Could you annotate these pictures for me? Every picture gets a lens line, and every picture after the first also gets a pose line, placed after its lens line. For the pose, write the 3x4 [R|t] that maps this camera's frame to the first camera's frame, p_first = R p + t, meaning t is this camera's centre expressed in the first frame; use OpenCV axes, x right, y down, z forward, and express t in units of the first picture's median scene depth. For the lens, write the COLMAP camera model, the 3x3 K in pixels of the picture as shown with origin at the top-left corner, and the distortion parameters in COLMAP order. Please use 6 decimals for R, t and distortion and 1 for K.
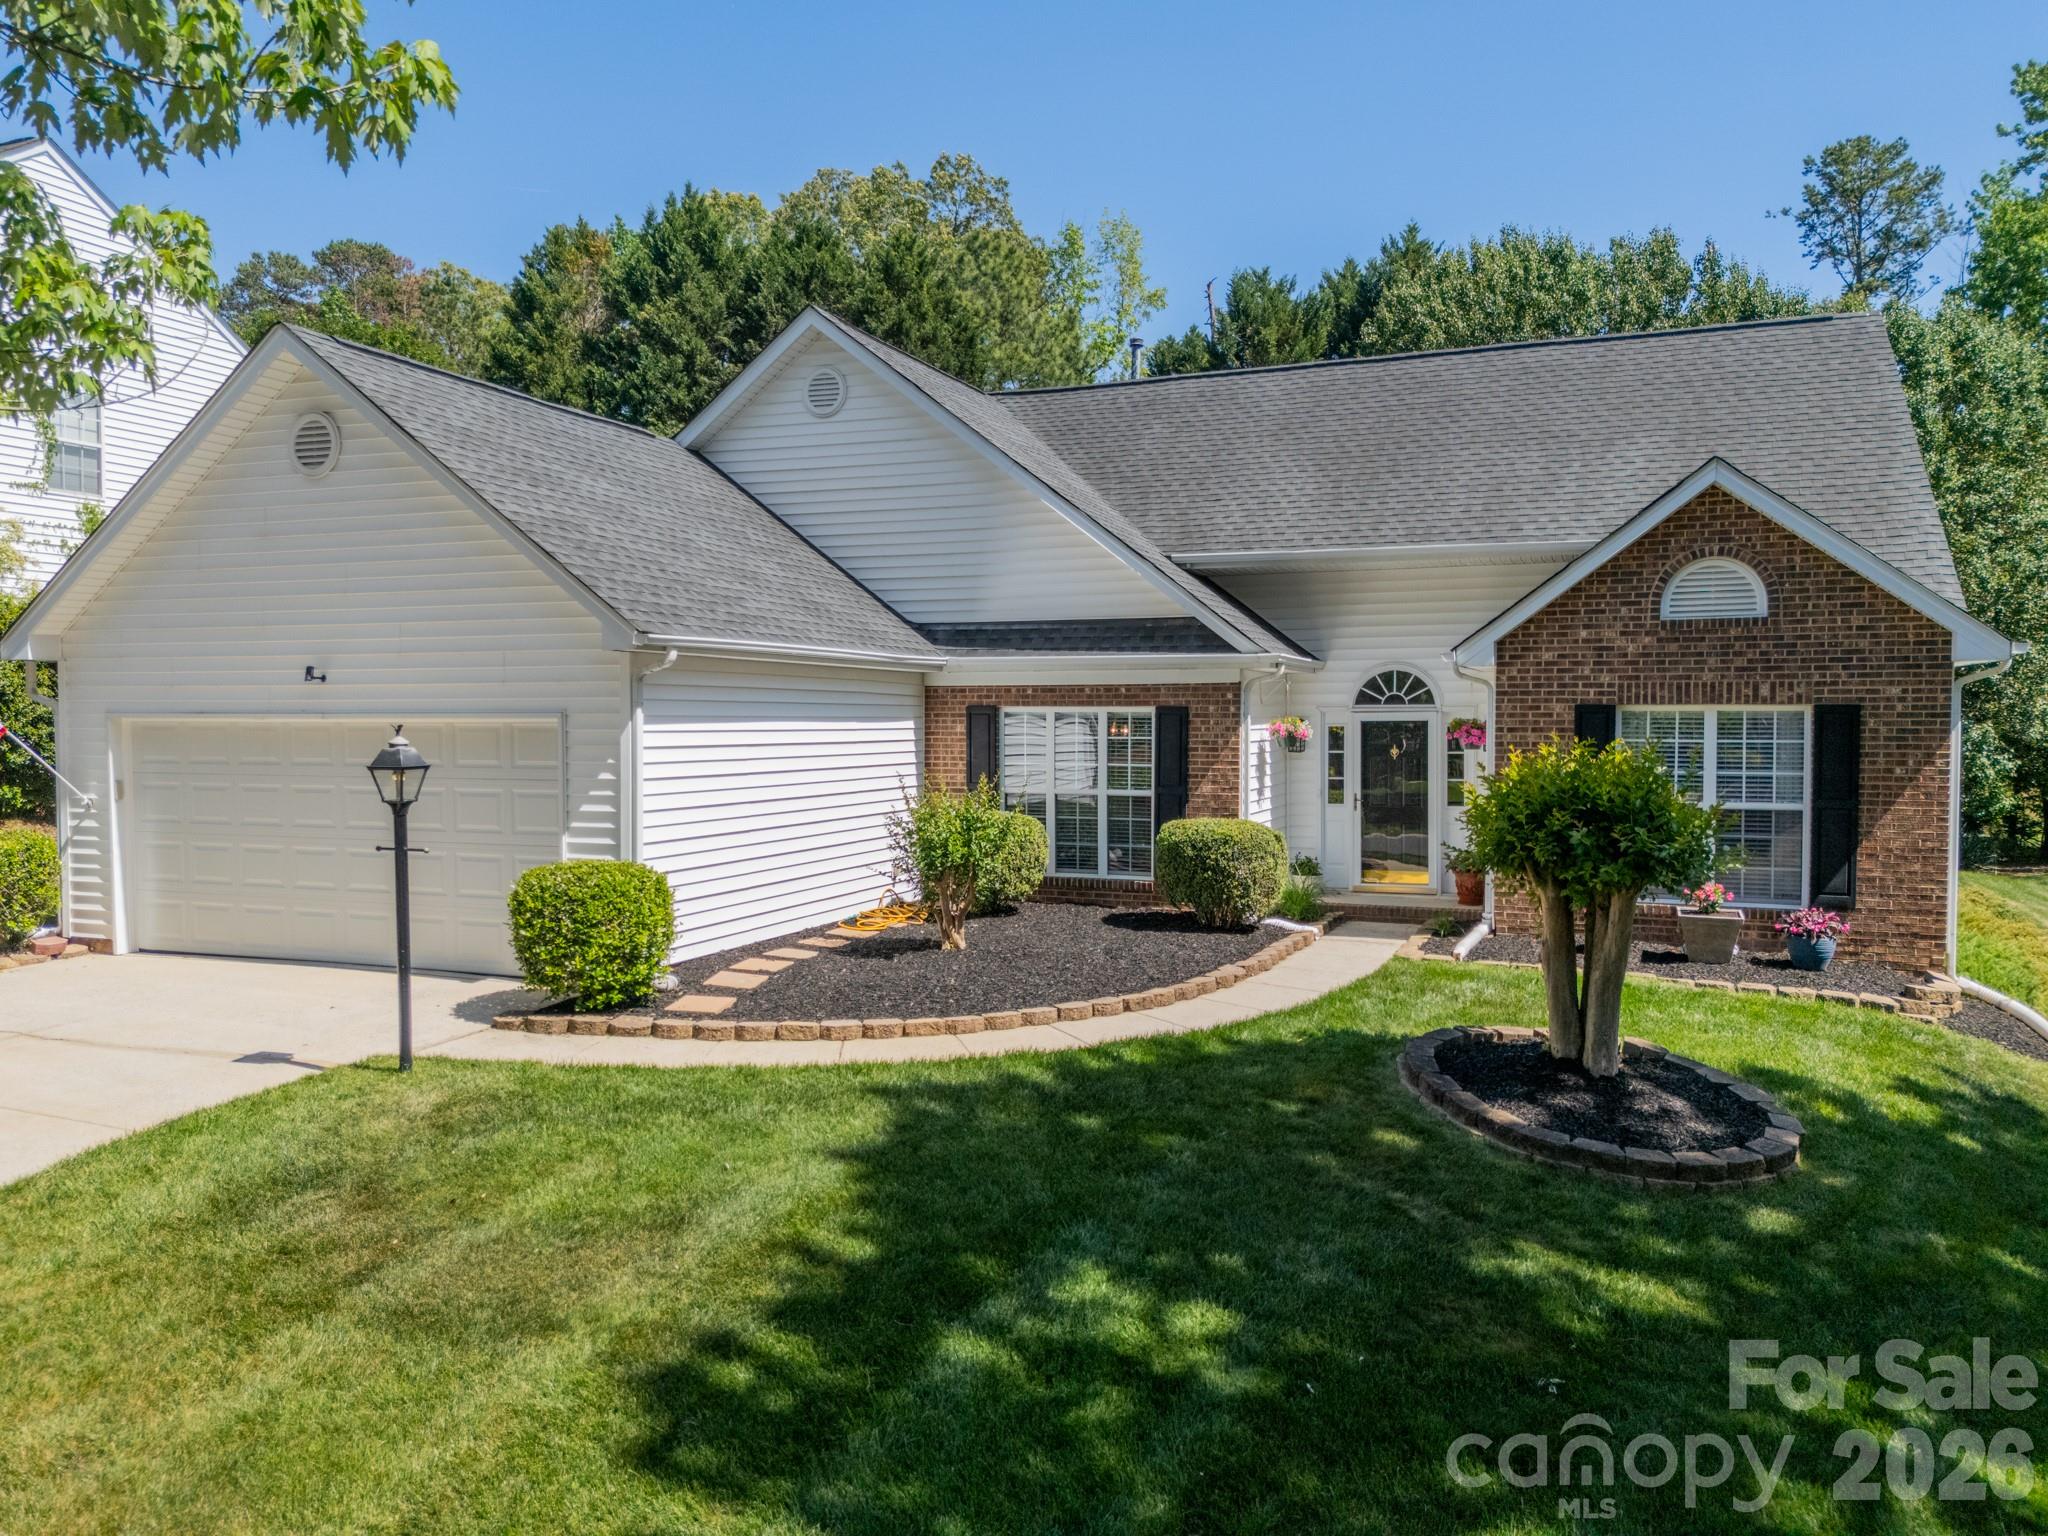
lens RADIAL K [[1507.8, 0, 1037.4], [0, 1507.8, 765.4], [0, 0, 1]] dist [0.067853, -0.055784]
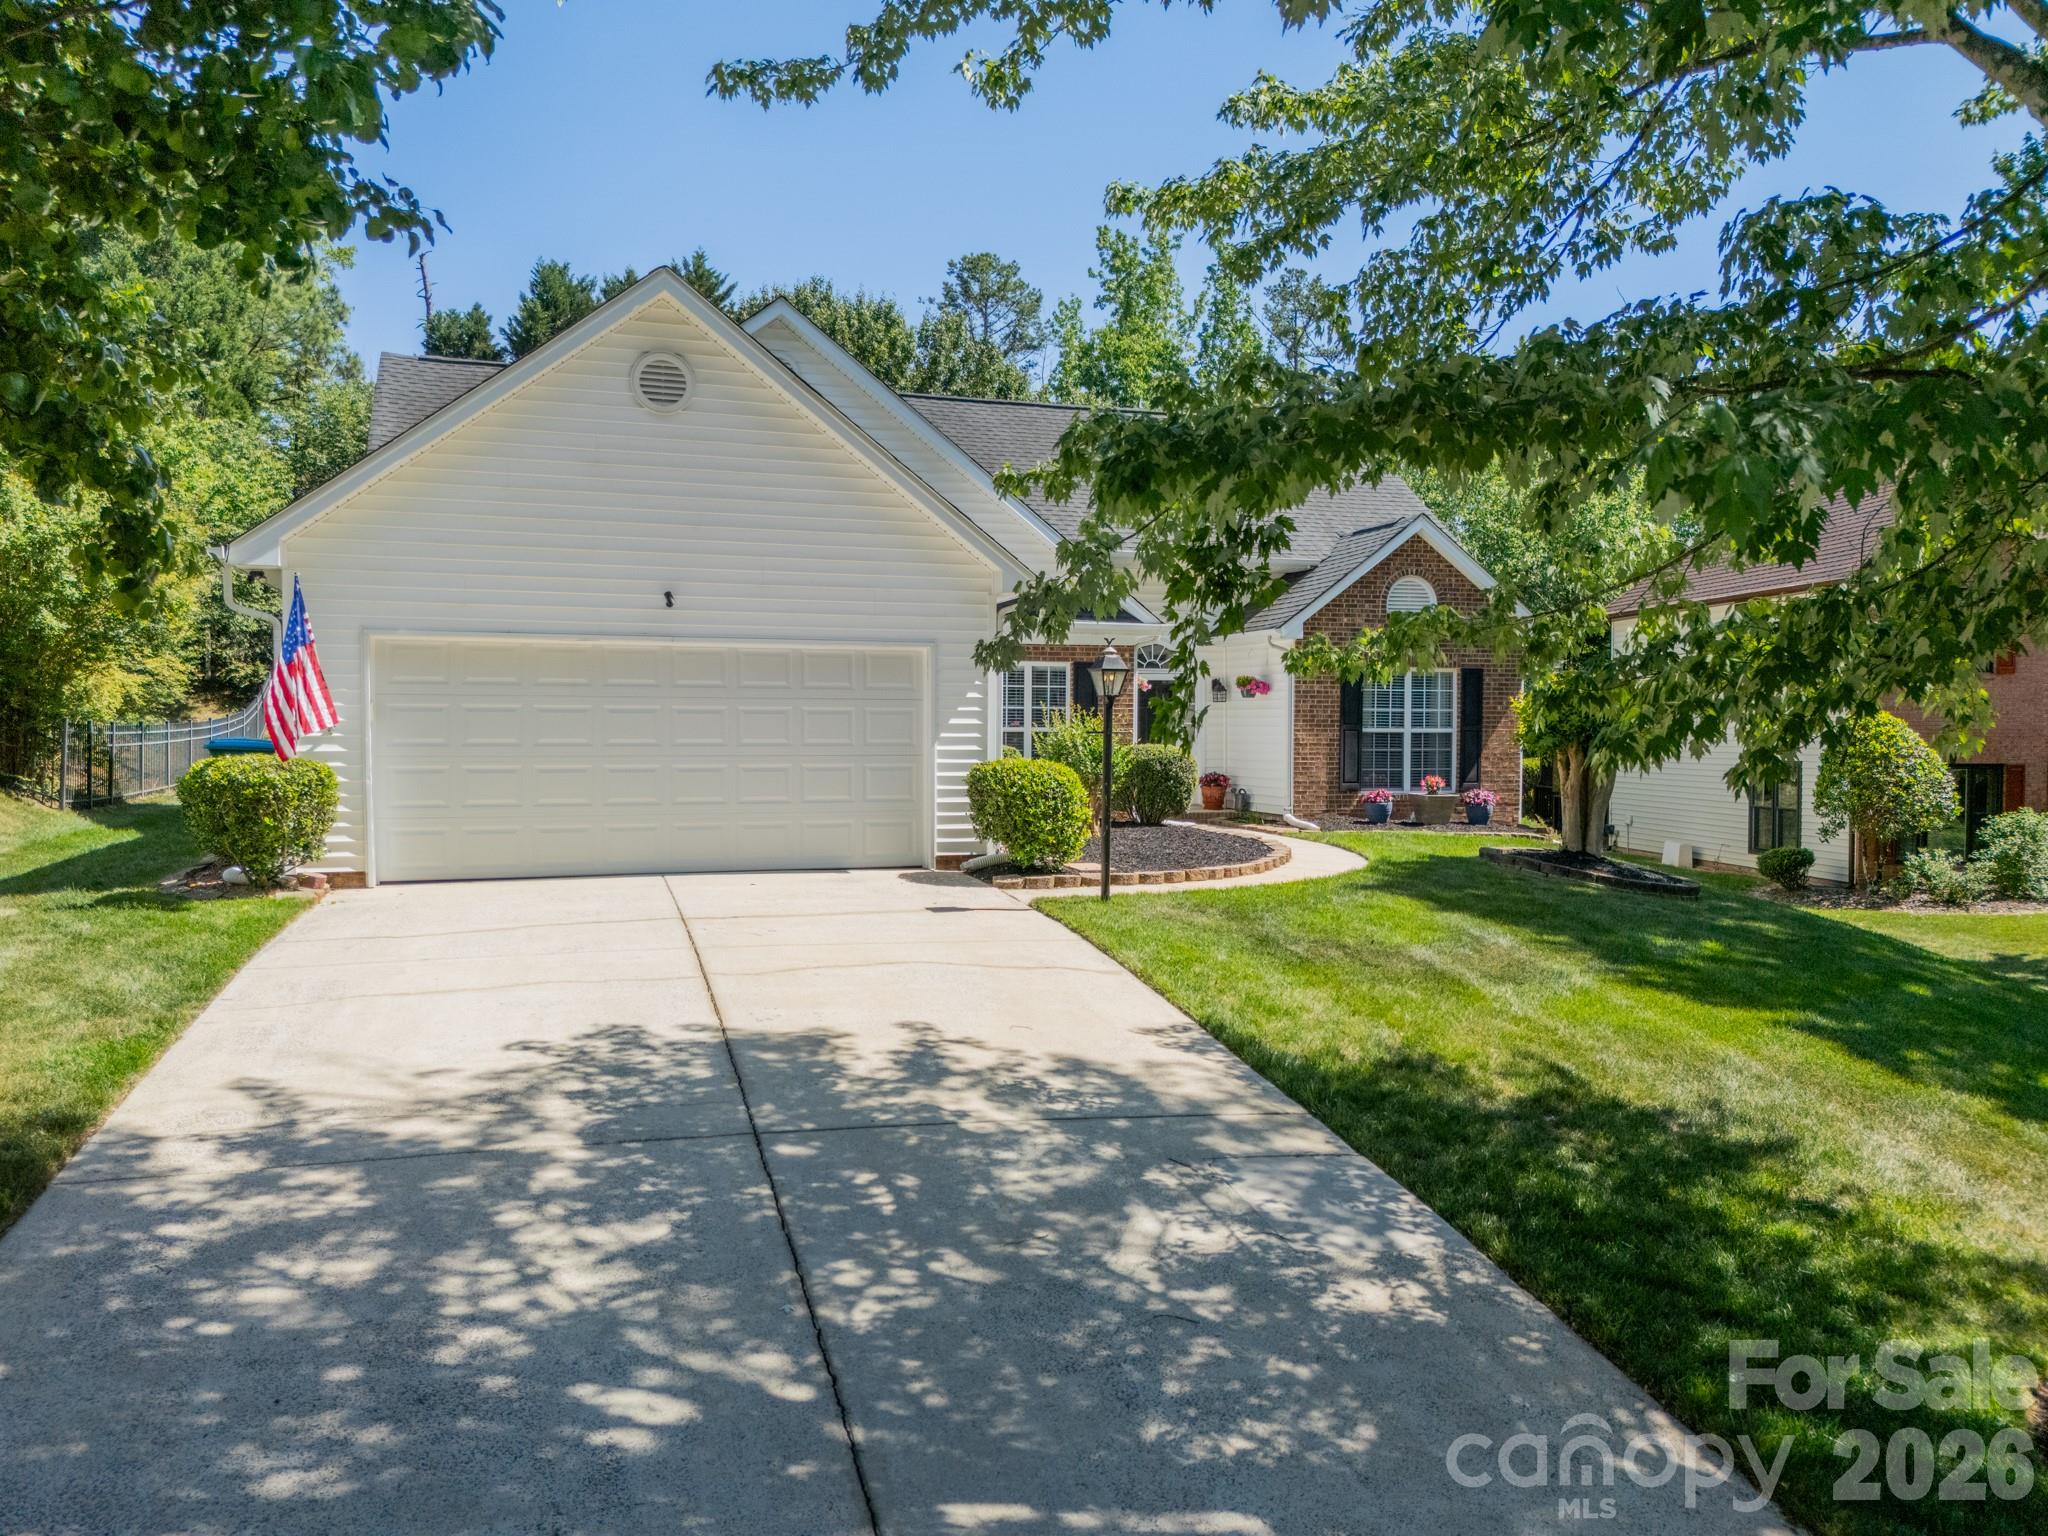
lens RADIAL K [[1507.8, 0, 1037.4], [0, 1507.8, 765.4], [0, 0, 1]] dist [0.067853, -0.055784]
pose [[0.772392, -0.014234, 0.634987, -0.867017], [0.018096, 0.999836, 0.000401, 0.054948], [-0.634889, 0.011181, 0.772523, 0.022300]]
